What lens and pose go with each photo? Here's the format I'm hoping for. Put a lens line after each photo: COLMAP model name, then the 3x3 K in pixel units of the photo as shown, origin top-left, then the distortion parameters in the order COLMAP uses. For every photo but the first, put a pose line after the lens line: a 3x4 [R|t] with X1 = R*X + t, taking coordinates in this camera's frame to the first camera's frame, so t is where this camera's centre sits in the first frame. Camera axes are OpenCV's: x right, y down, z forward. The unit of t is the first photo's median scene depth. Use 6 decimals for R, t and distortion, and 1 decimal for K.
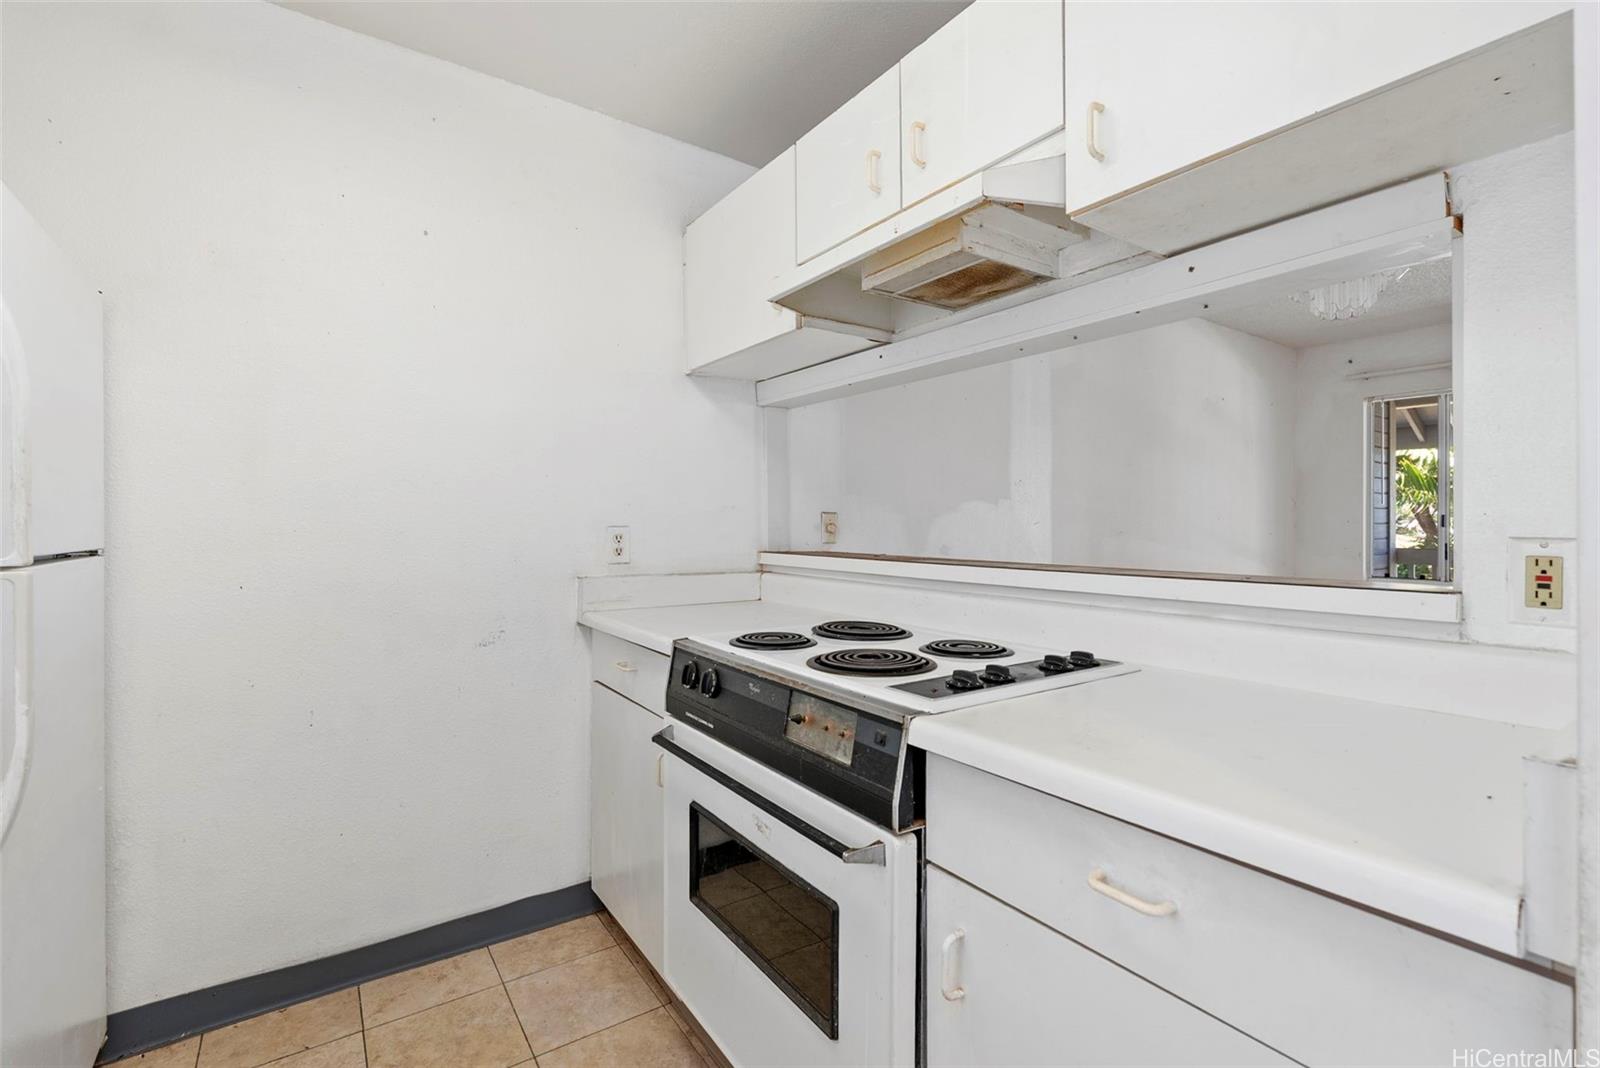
lens RADIAL K [[719.8, 0, 798.1], [0, 719.8, 521.8], [0, 0, 1]] dist [-0.004209, 0.001357]
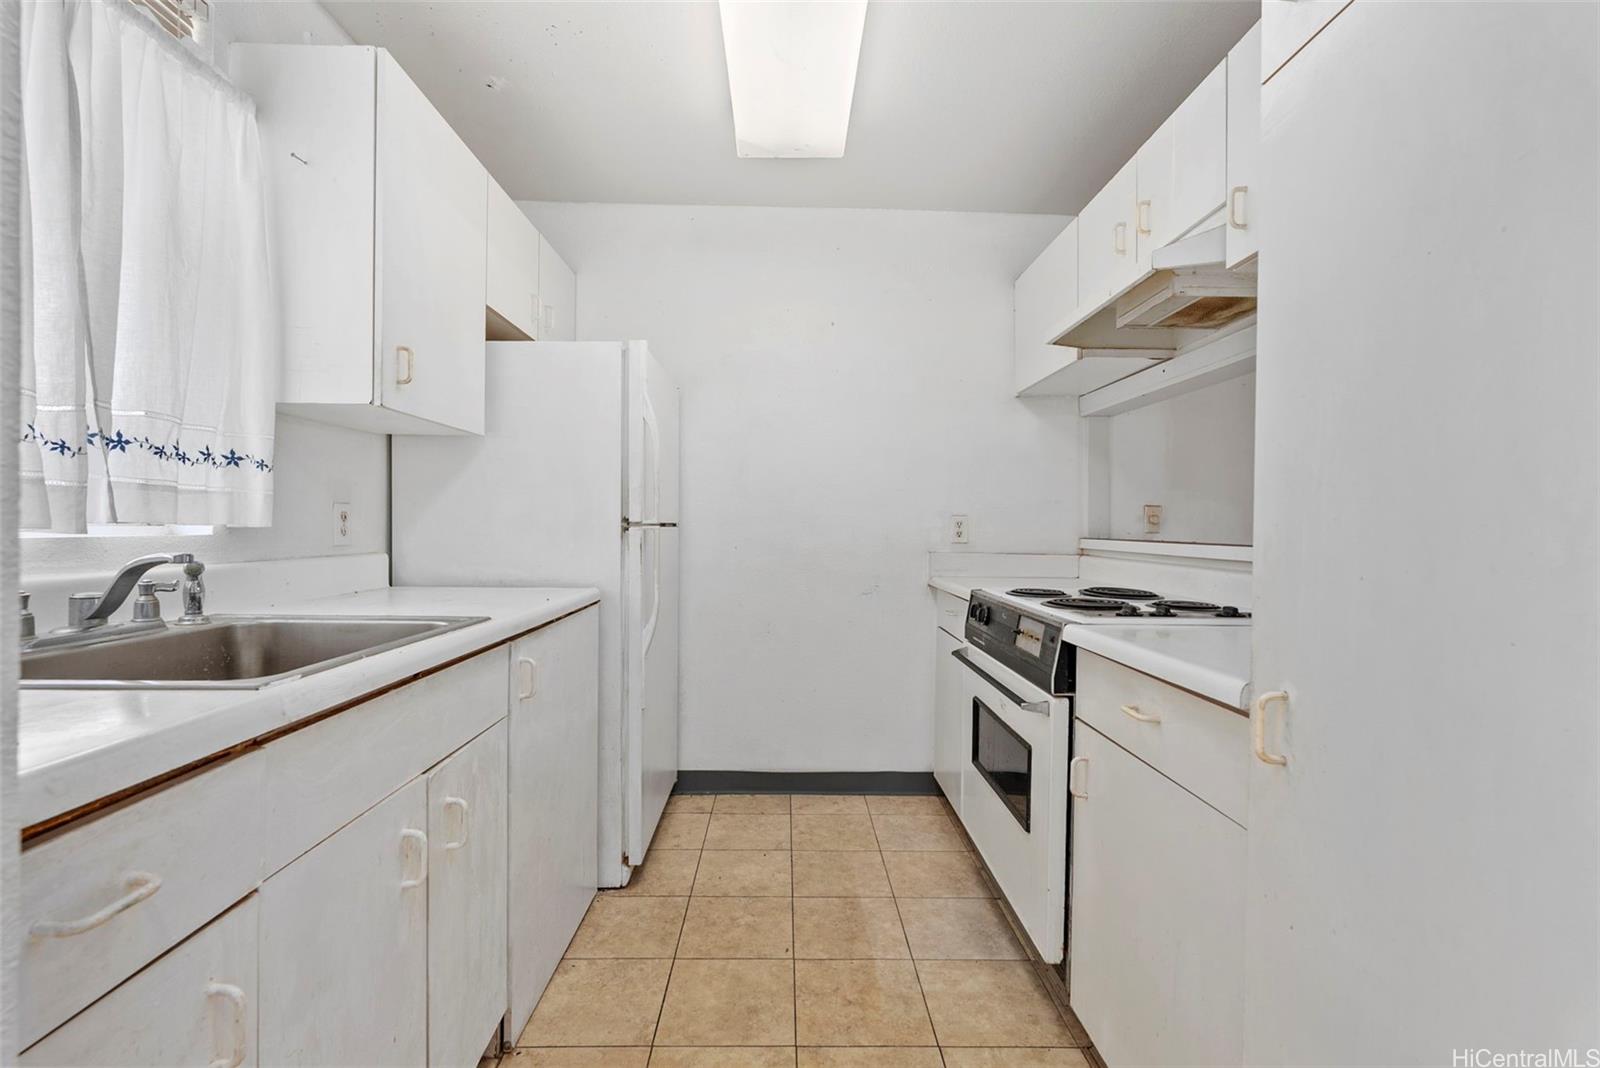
lens RADIAL K [[719.4, 0, 800.0], [0, 719.4, 534.0], [0, 0, 1]] dist [0.015983, 0.000614]
pose [[0.836315, 0.016558, -0.547999, 0.319268], [-0.011147, 0.999851, 0.013200, 0.035647], [0.548136, -0.004930, 0.836375, -0.385555]]
